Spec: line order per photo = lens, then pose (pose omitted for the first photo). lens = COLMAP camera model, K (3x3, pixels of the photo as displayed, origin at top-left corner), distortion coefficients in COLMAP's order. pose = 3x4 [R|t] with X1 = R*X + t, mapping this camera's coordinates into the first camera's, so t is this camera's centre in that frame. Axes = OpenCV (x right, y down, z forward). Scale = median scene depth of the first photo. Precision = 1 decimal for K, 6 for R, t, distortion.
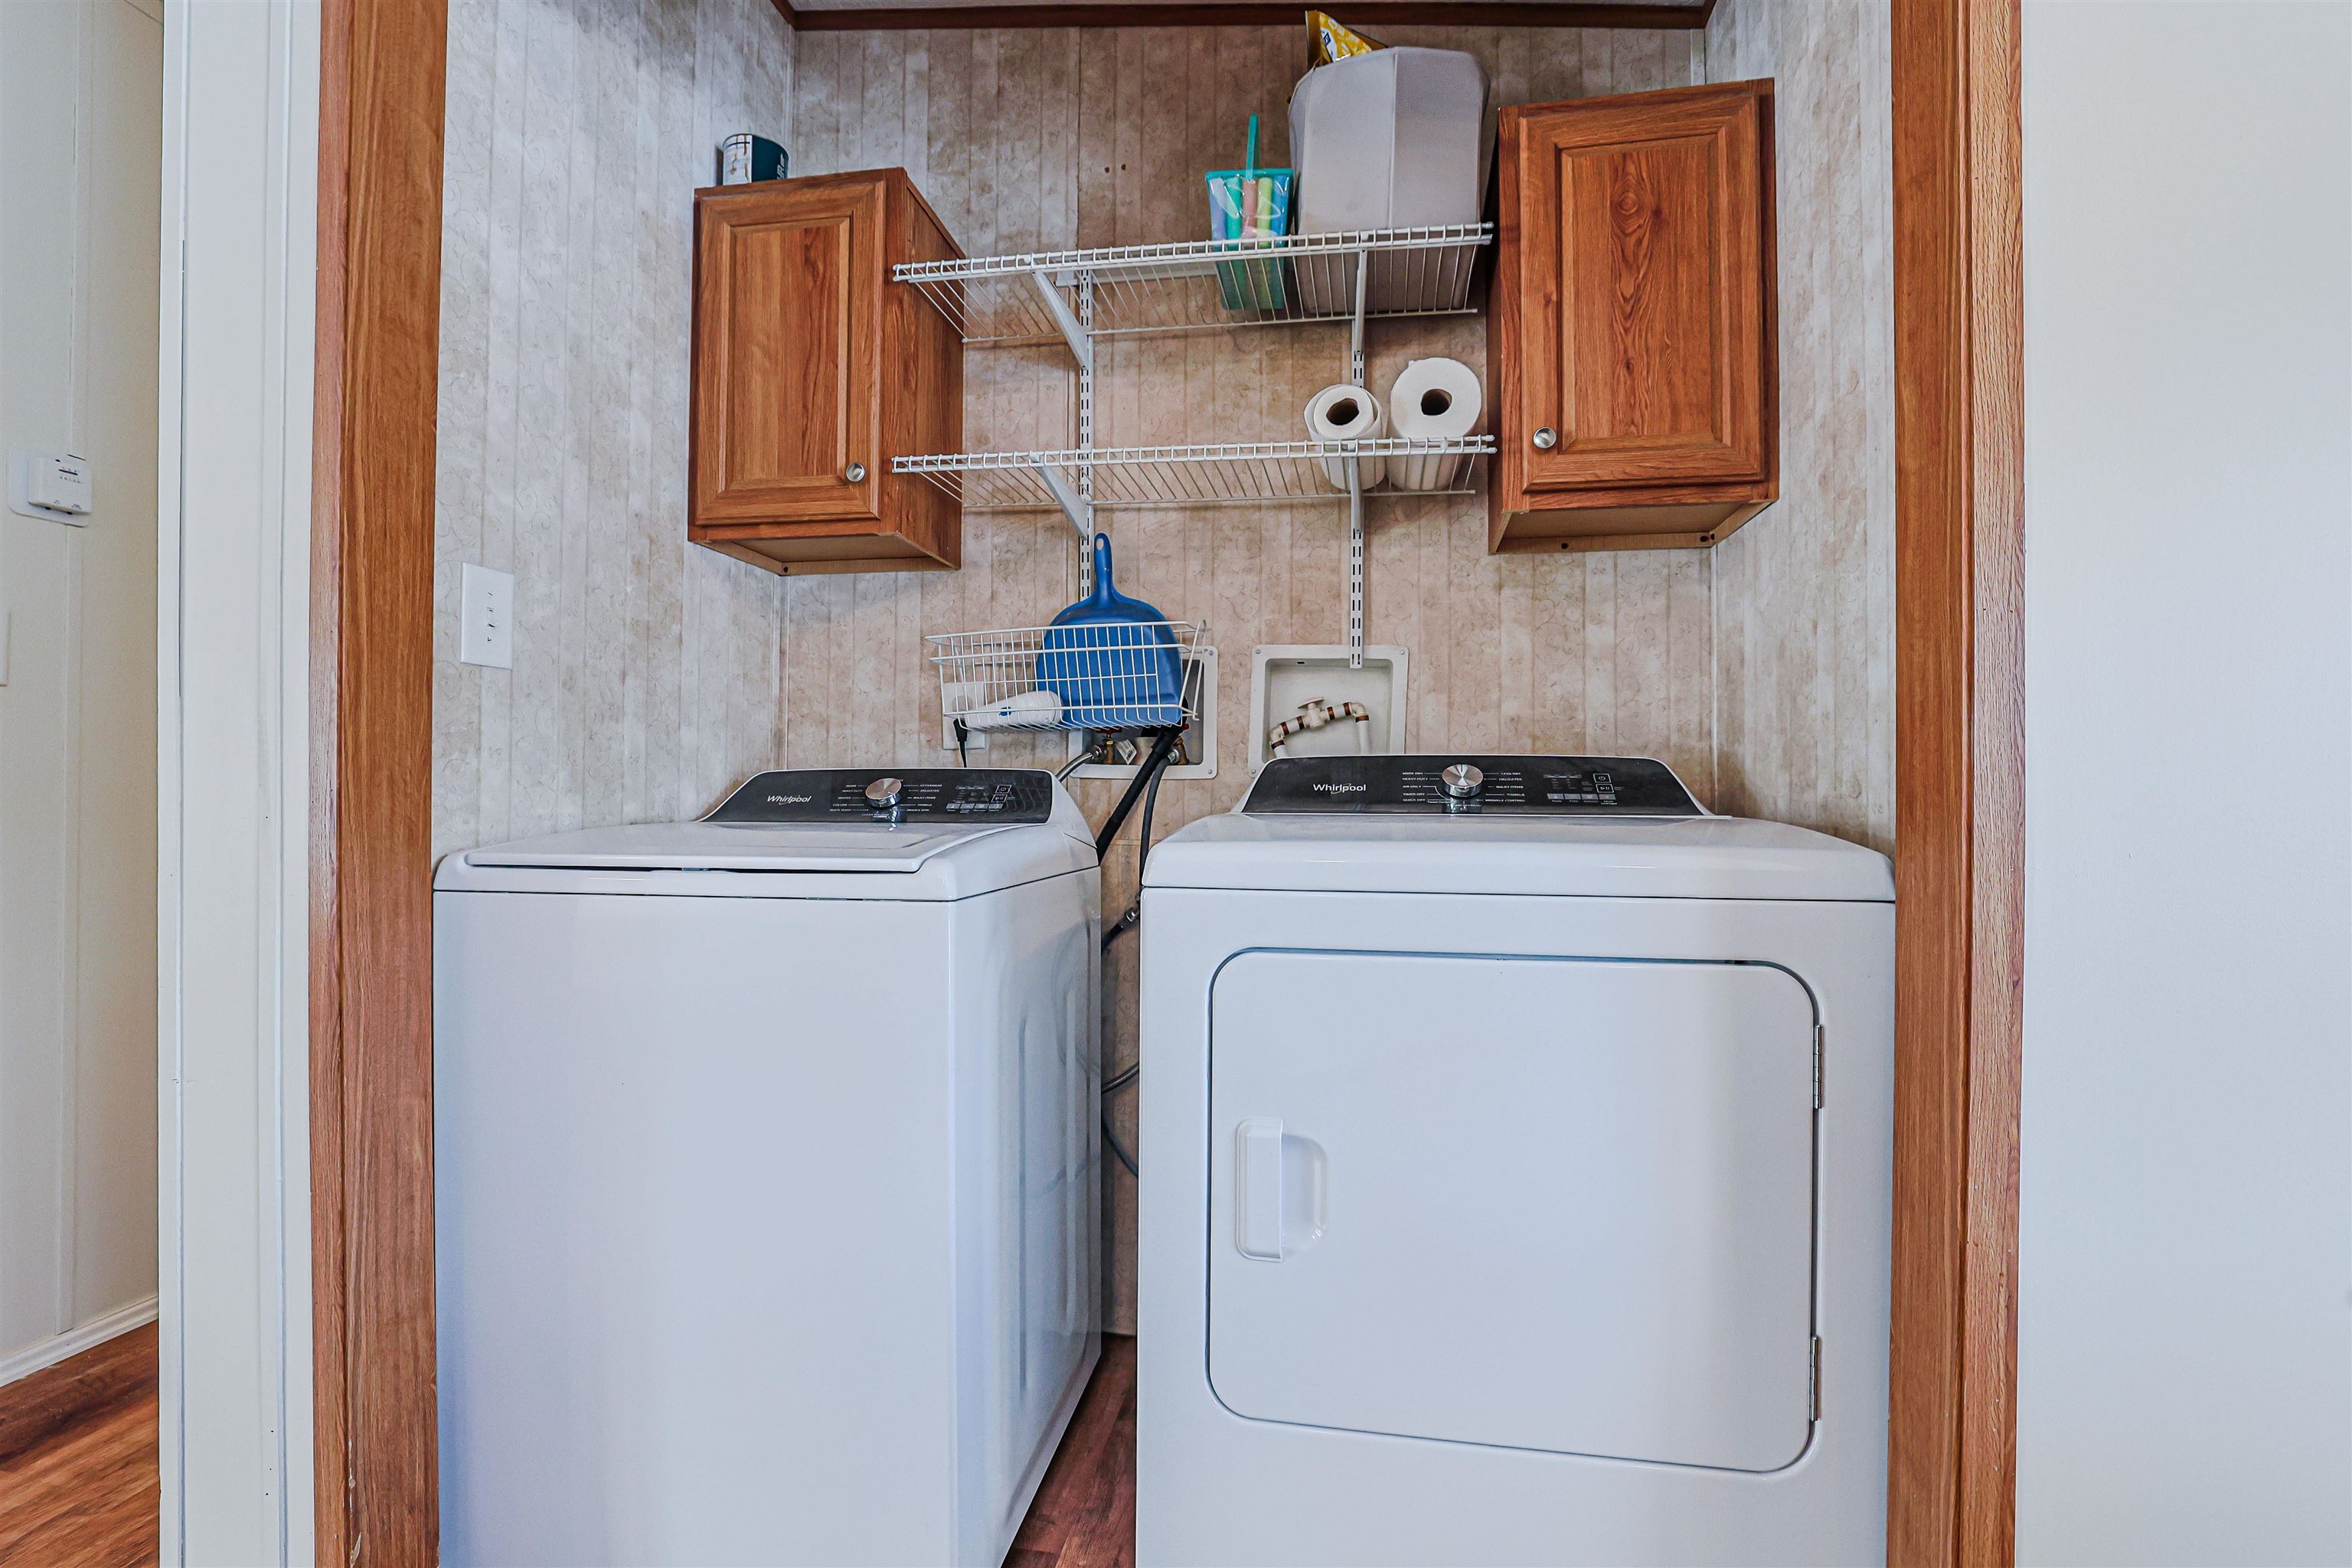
lens RADIAL K [[1088.2, 0, 1196.5], [0, 1088.2, 788.0], [0, 0, 1]] dist [-0.032221, 0.005585]
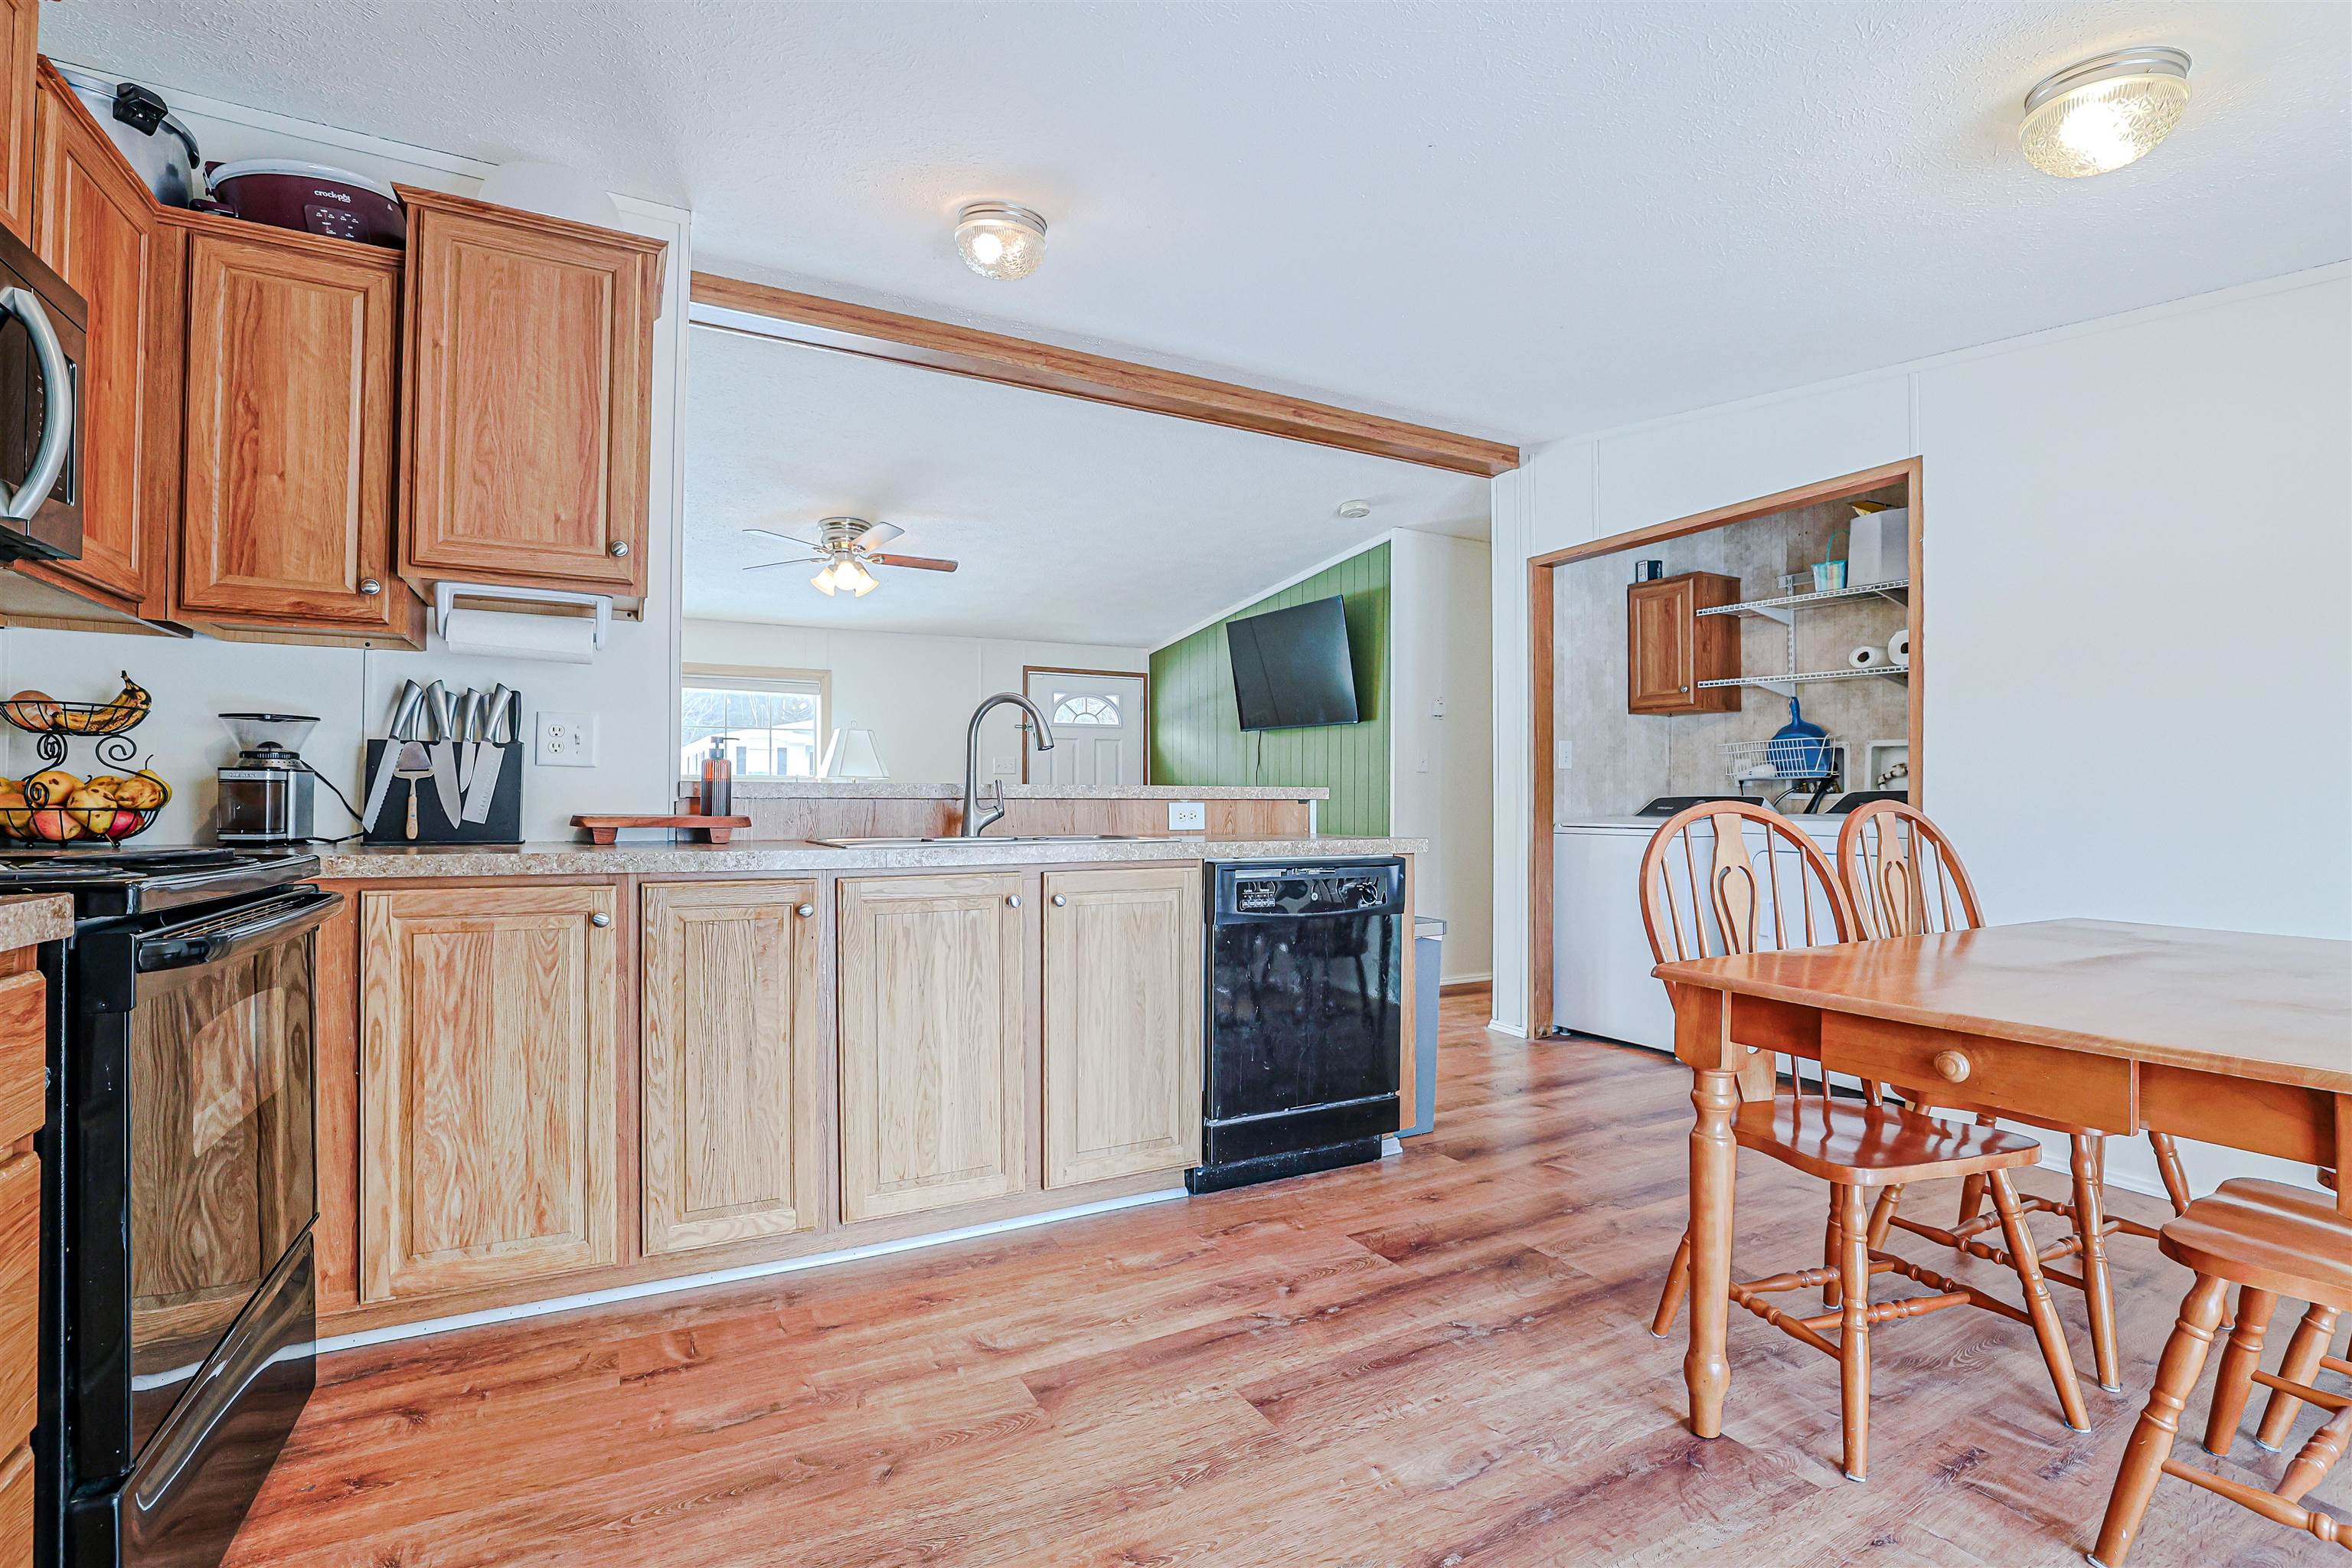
lens RADIAL K [[1088.2, 0, 1187.8], [0, 1088.2, 782.4], [0, 0, 1]] dist [-0.032221, 0.005585]
pose [[0.624830, -0.012916, -0.780654, 1.080518], [0.002477, 0.999891, -0.014561, -0.018928], [0.780757, 0.007165, 0.624794, -1.765589]]
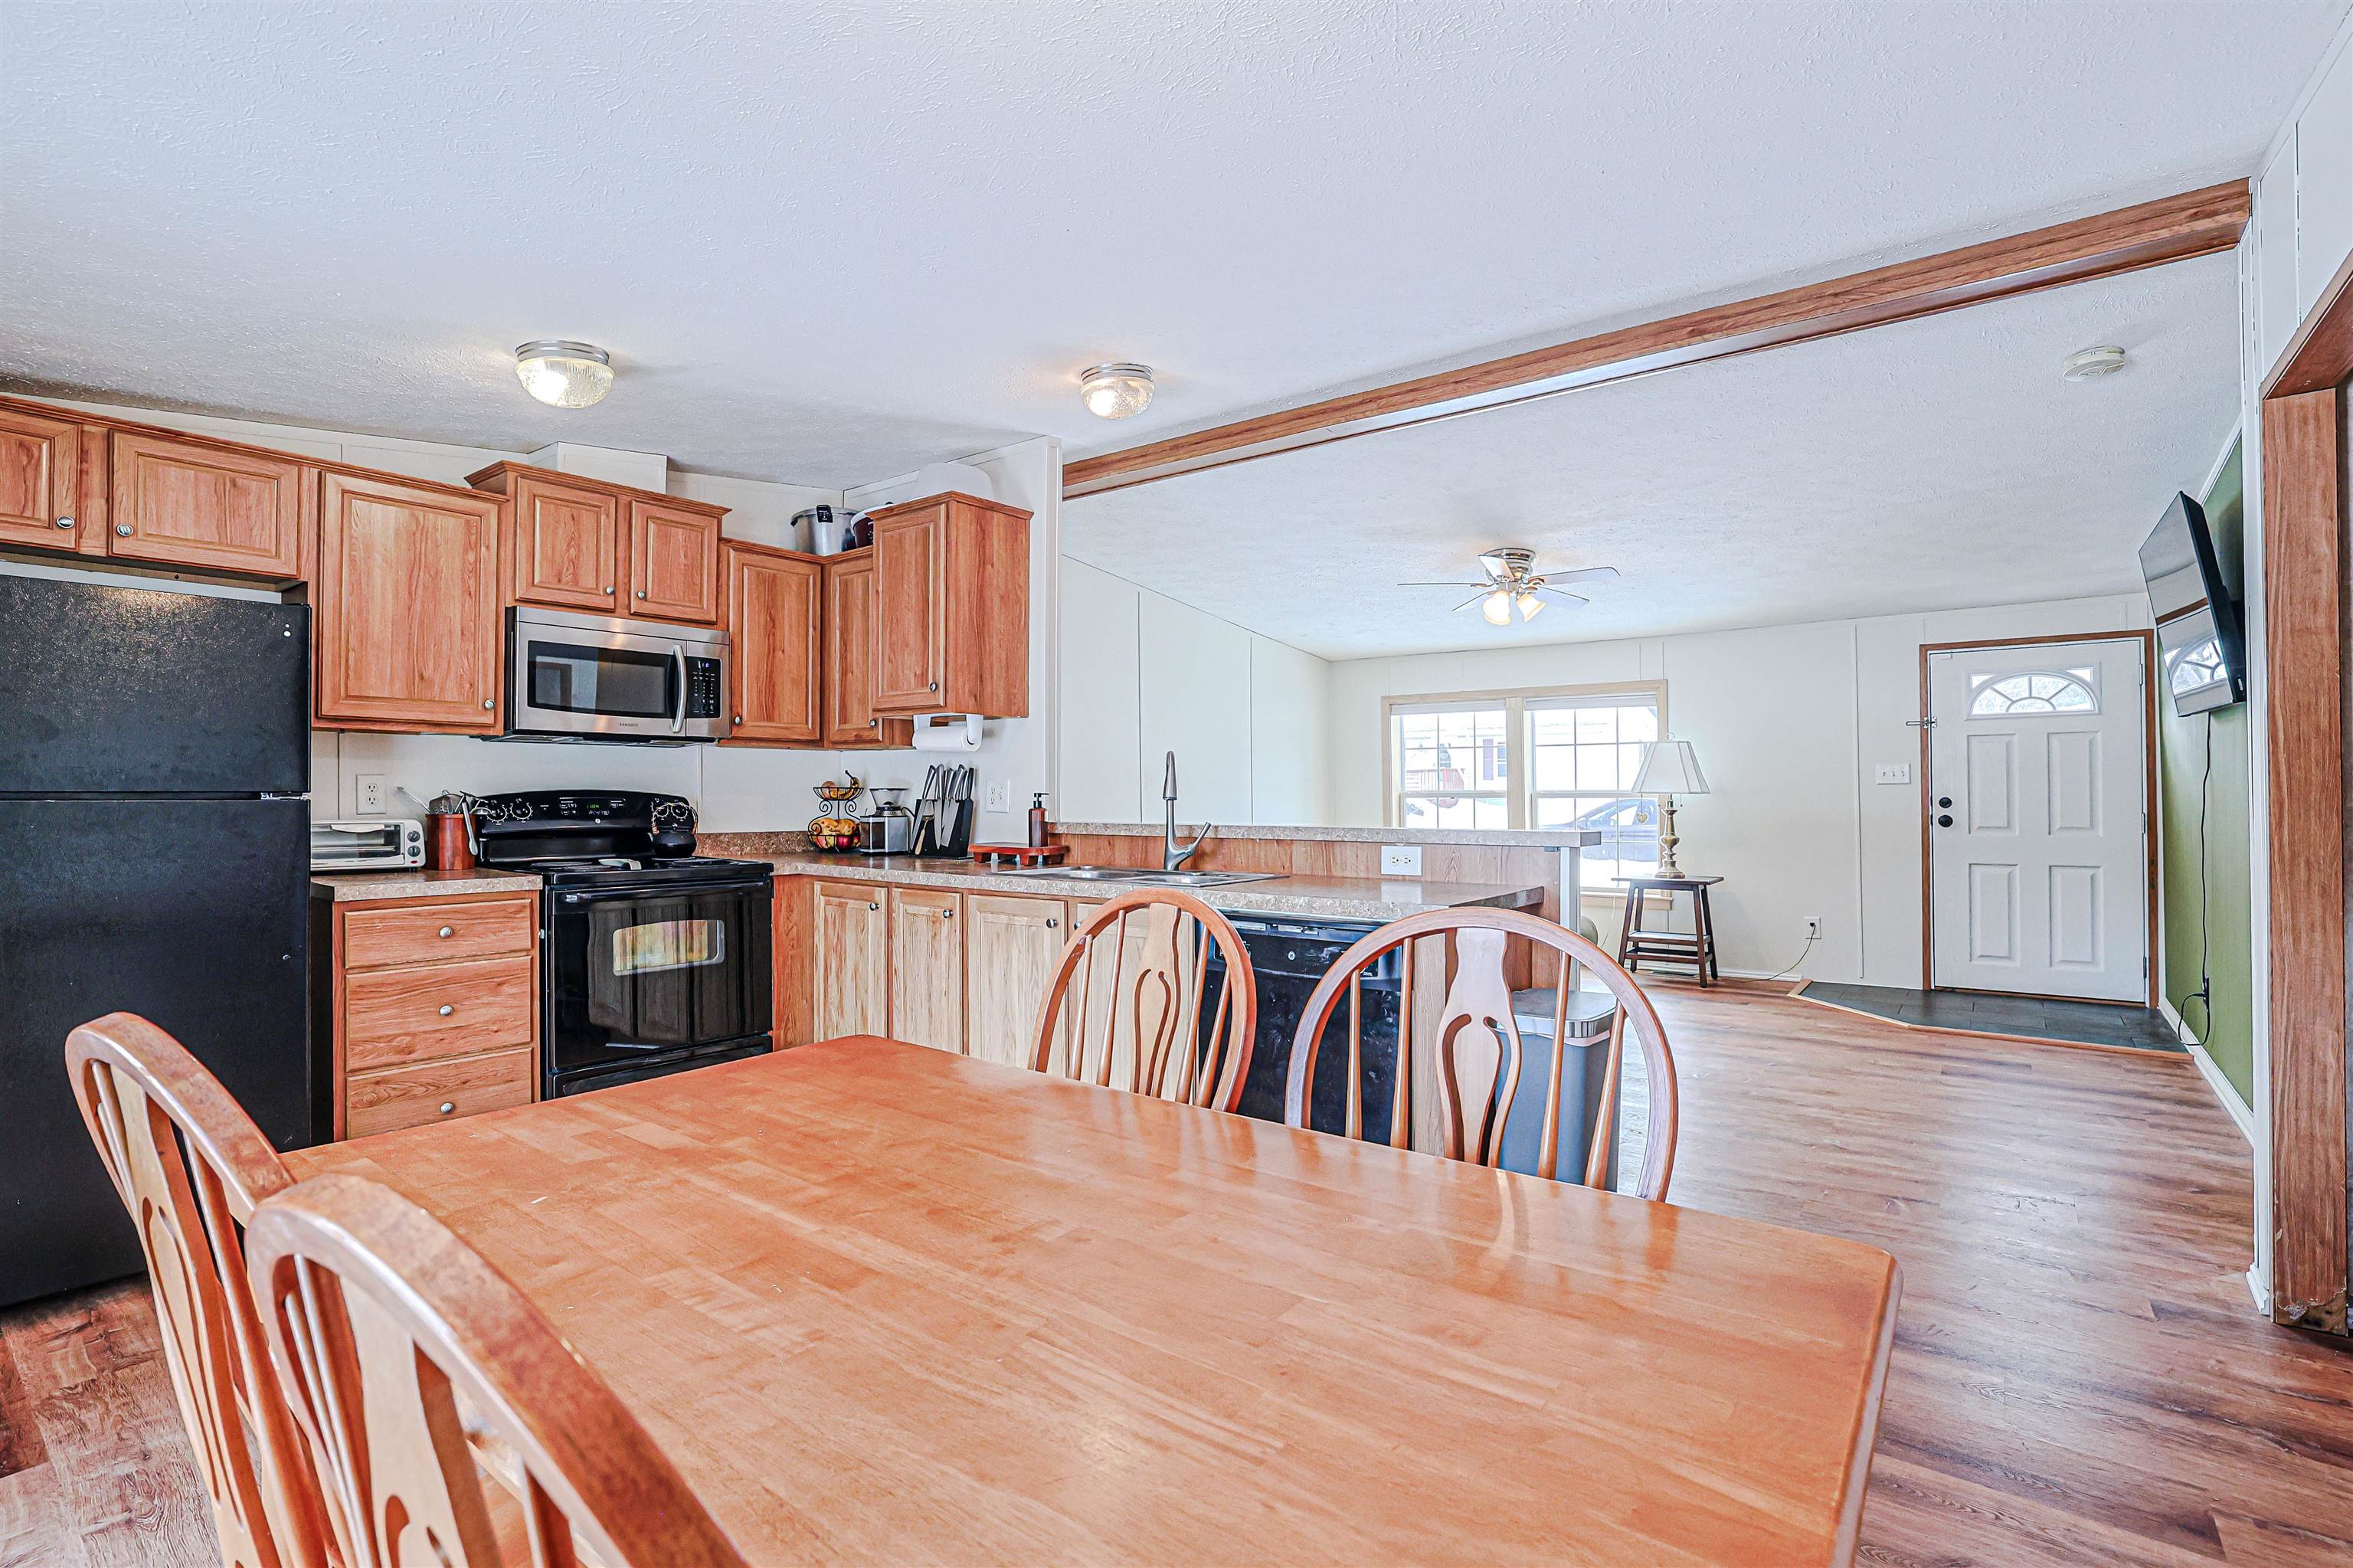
lens RADIAL K [[1088.7, 0, 1210.6], [0, 1088.7, 784.3], [0, 0, 1]] dist [-0.032221, 0.005585]
pose [[-0.456458, -0.002976, -0.889740, 1.351514], [0.007500, 0.999946, -0.007193, -0.108006], [0.889713, -0.009956, -0.456411, 0.064046]]
